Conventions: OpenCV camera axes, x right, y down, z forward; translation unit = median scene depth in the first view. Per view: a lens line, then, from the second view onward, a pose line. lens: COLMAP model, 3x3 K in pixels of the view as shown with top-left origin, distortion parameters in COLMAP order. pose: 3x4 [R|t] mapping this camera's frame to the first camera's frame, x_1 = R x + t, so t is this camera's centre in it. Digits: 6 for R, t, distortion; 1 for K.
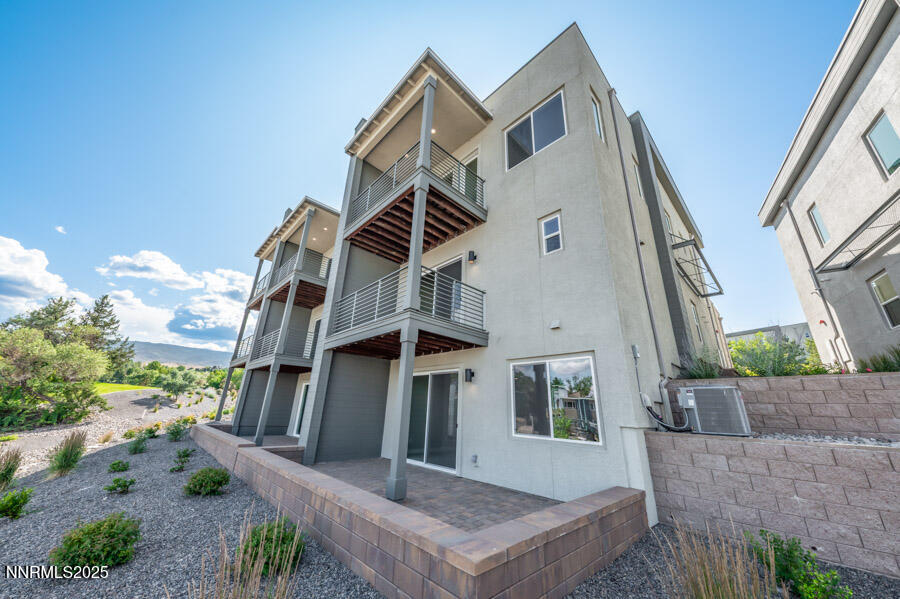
lens RADIAL K [[313.4, 0, 445.1], [0, 313.4, 300.1], [0, 0, 1]] dist [0.000964, 0.000063]
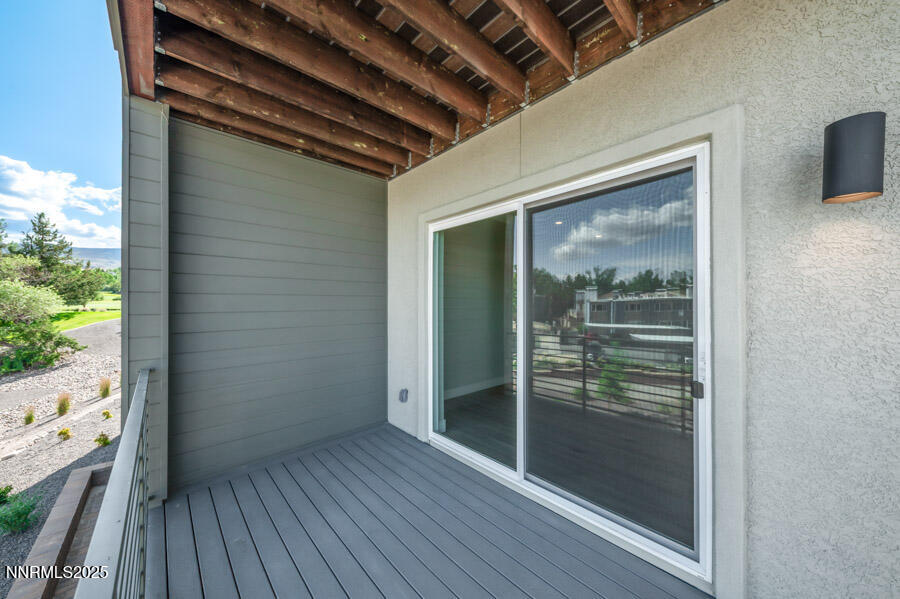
lens RADIAL K [[313.4, 0, 445.1], [0, 313.4, 300.1], [0, 0, 1]] dist [0.000964, 0.000063]
pose [[0.999106, -0.041204, -0.009463, -0.026816], [0.042047, 0.945151, 0.323916, -0.033124], [-0.004403, -0.324025, 0.946038, 0.212099]]
